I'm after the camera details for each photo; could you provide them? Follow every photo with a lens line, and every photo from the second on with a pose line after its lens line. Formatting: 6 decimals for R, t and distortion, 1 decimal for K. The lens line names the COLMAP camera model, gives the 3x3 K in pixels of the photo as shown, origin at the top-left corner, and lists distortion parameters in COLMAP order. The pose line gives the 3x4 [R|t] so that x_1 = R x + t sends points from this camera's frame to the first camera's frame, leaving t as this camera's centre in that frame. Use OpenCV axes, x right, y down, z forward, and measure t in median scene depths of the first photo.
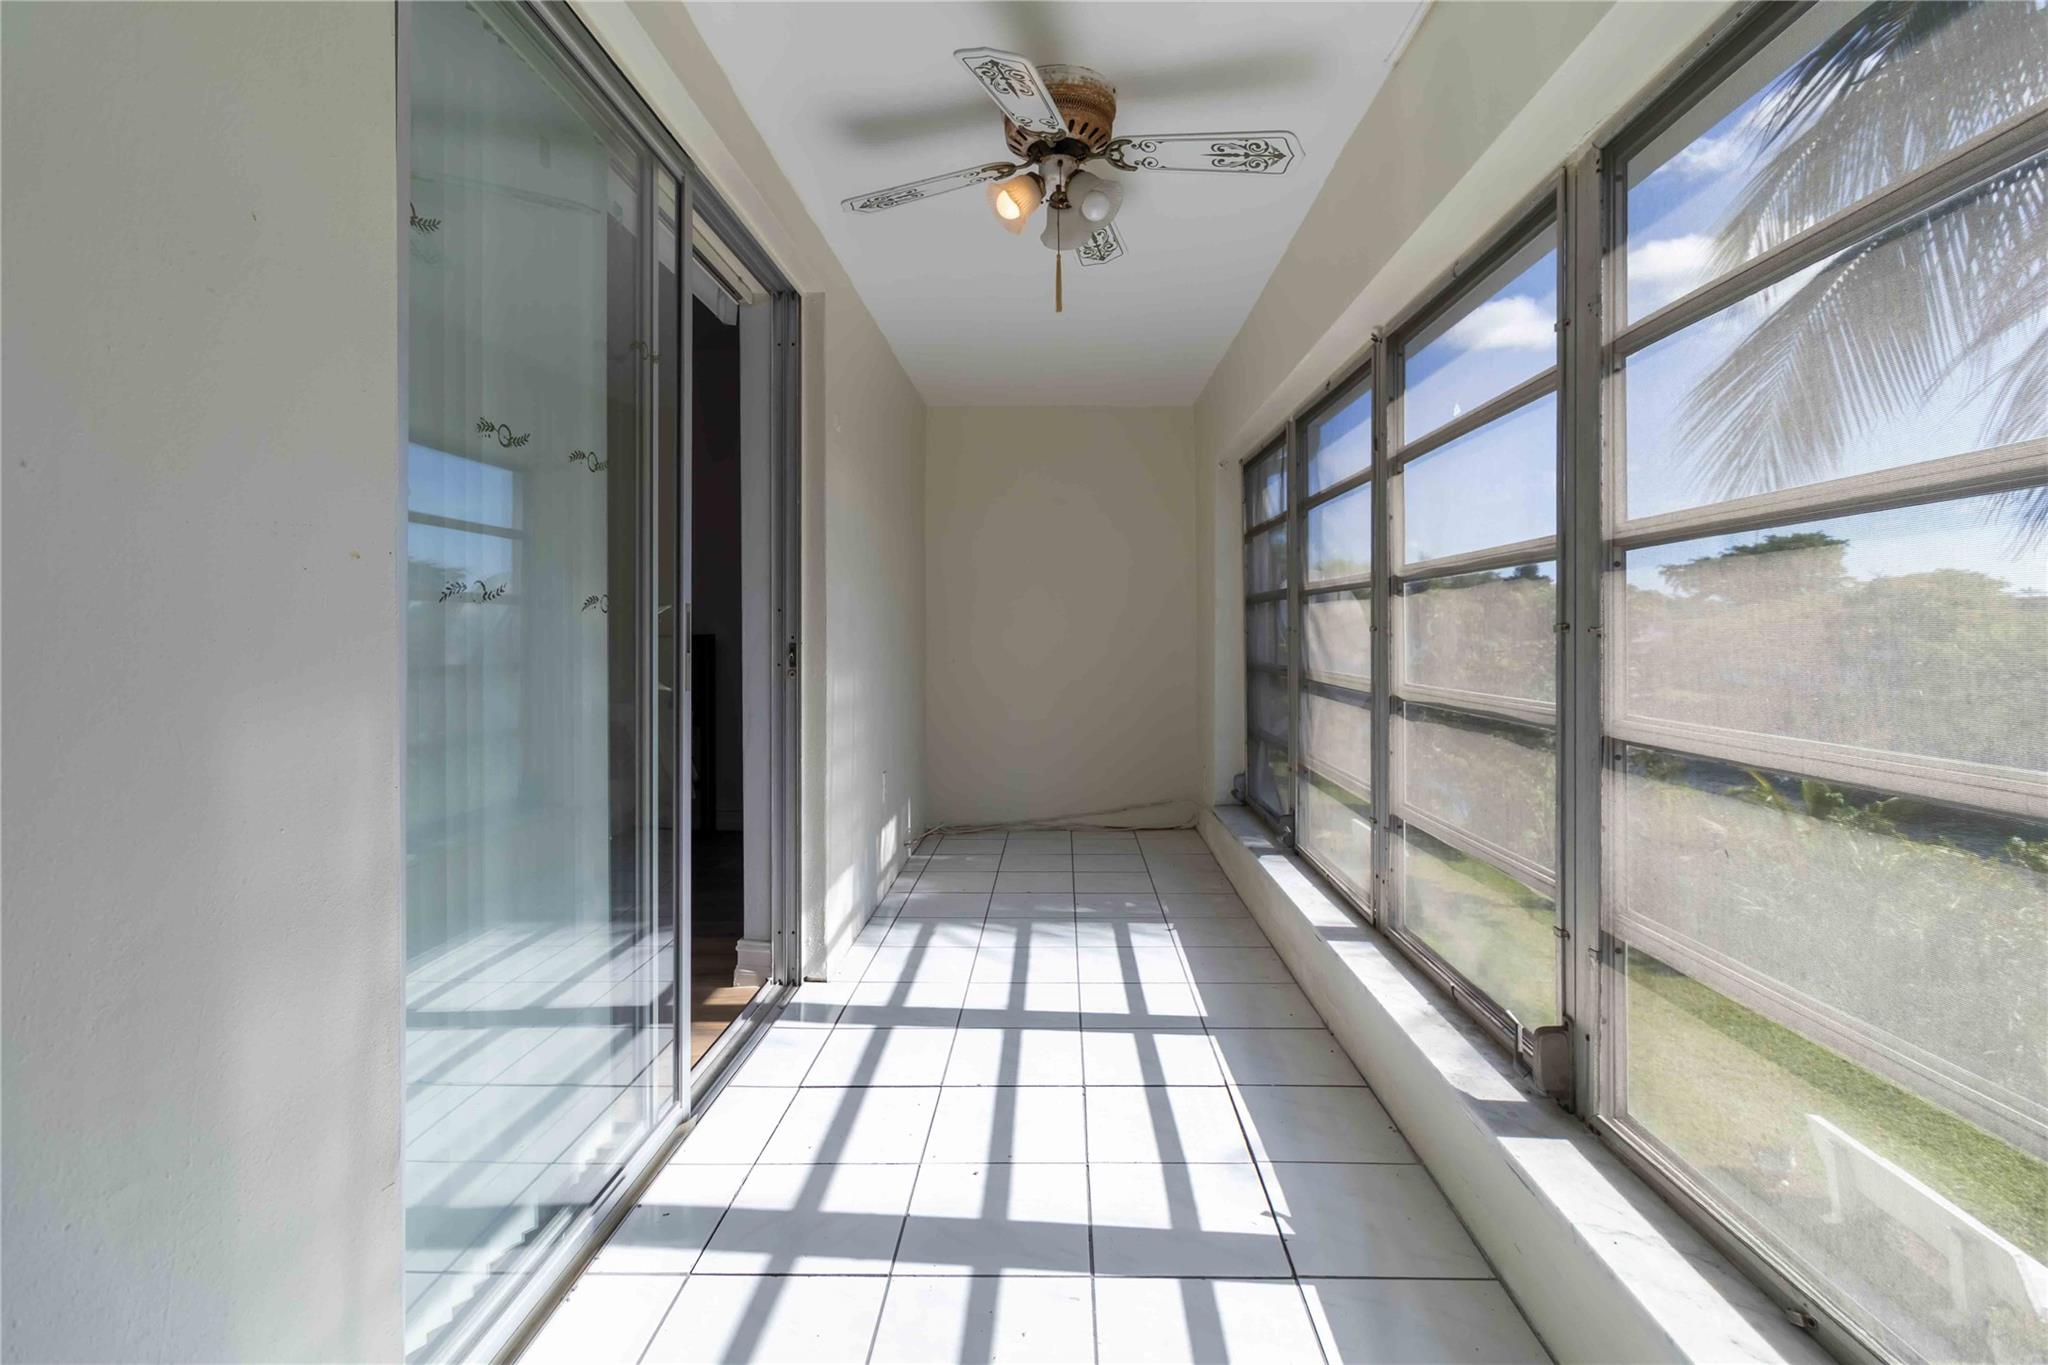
lens RADIAL K [[967.2, 0, 1040.1], [0, 967.2, 649.2], [0, 0, 1]] dist [0.000833, 0.000473]
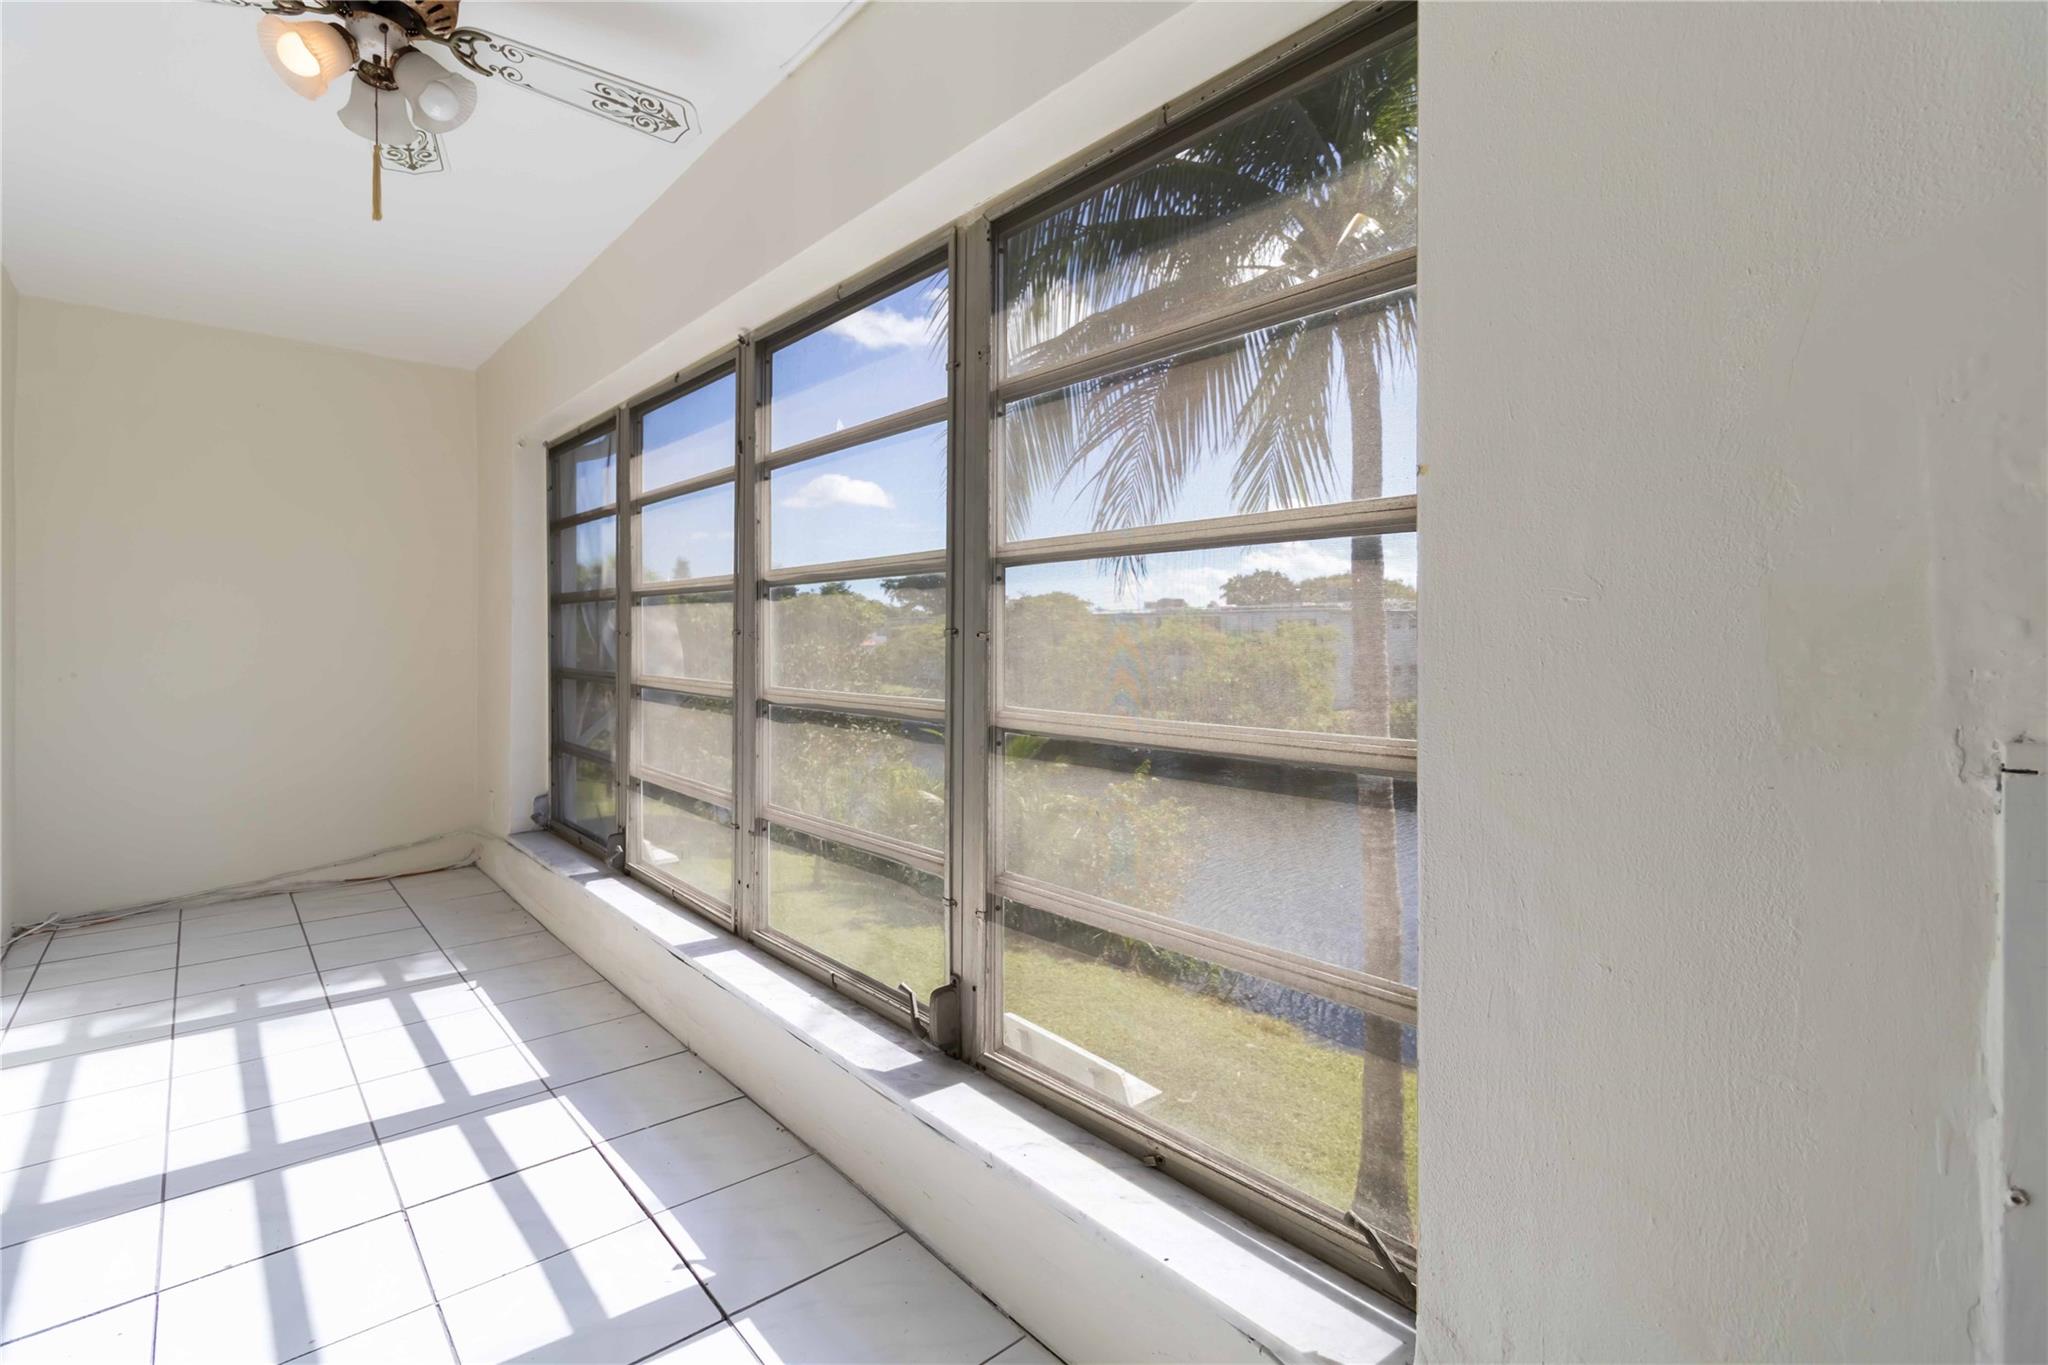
lens RADIAL K [[967.2, 0, 1040.1], [0, 967.2, 649.2], [0, 0, 1]] dist [0.000833, 0.000473]
pose [[0.735038, -0.004900, 0.678009, -0.120211], [0.007733, 0.999969, -0.001157, -0.000489], [-0.677982, 0.006094, 0.735053, 0.076583]]
